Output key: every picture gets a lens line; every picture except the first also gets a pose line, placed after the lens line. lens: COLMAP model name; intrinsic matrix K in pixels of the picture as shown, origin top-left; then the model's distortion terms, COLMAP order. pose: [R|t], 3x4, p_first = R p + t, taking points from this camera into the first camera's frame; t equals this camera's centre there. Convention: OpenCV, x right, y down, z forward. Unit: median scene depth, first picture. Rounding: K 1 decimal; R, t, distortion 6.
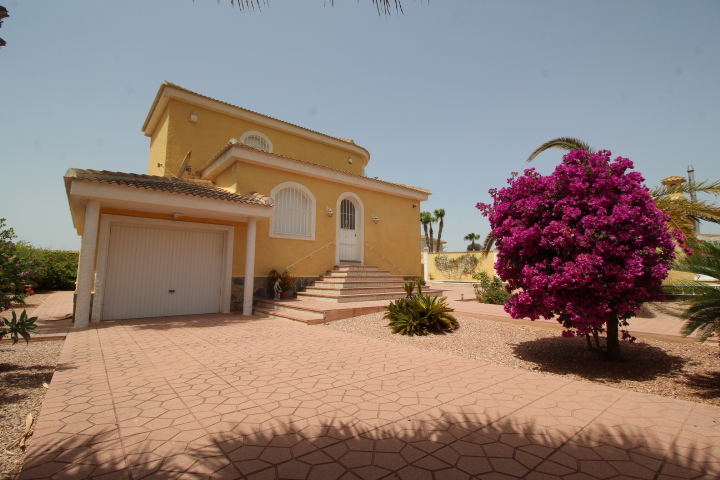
lens RADIAL K [[332.1, 0, 363.1], [0, 332.1, 233.8], [0, 0, 1]] dist [-0.002906, -0.010456]
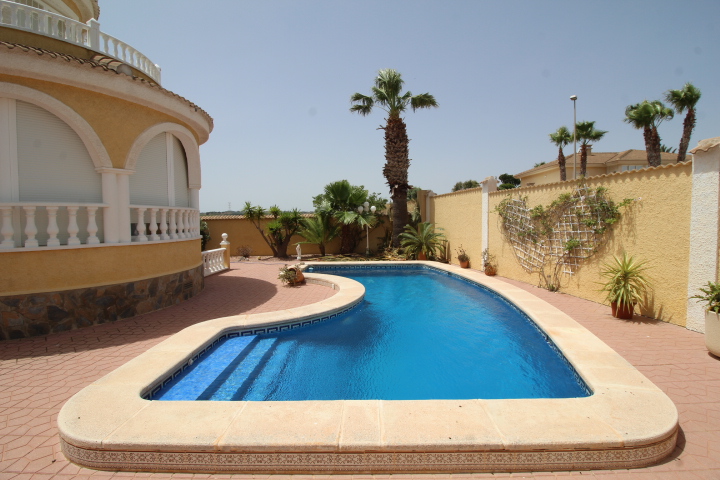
lens RADIAL K [[332.1, 0, 364.6], [0, 332.1, 236.5], [0, 0, 1]] dist [-0.002906, -0.010456]
pose [[0.767748, 0.014060, -0.640598, 0.338937], [0.091823, 0.987026, 0.131712, 0.047352], [0.634139, -0.159943, 0.756496, 0.672500]]
